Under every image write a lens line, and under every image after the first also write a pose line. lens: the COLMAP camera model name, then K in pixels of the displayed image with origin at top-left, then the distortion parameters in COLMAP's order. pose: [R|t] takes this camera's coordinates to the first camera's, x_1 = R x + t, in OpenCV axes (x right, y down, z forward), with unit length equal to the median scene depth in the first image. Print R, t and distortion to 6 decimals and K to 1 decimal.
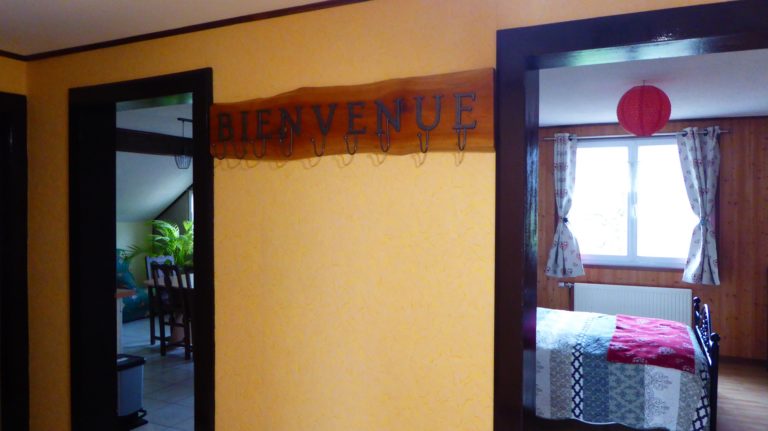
lens RADIAL K [[575.4, 0, 392.1], [0, 575.4, 212.5], [0, 0, 1]] dist [0.017852, -0.017221]
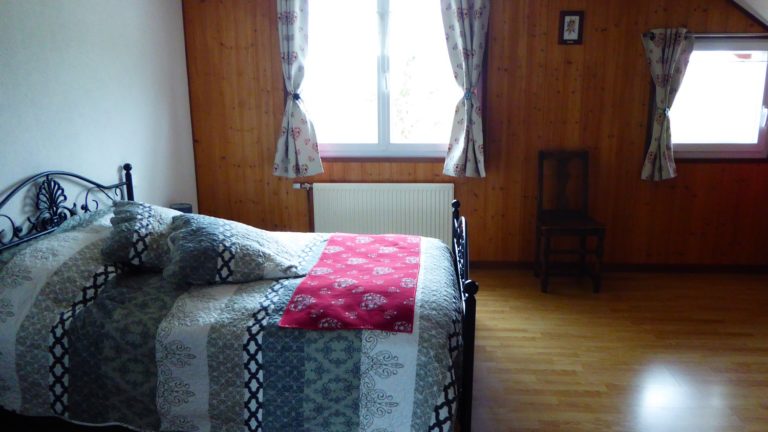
lens RADIAL K [[575.4, 0, 381.9], [0, 575.4, 214.1], [0, 0, 1]] dist [0.017852, -0.017221]
pose [[0.947629, -0.080348, 0.309101, 0.183735], [0.016339, 0.978766, 0.204329, 0.012564], [-0.318955, -0.188578, 0.928820, 0.301343]]
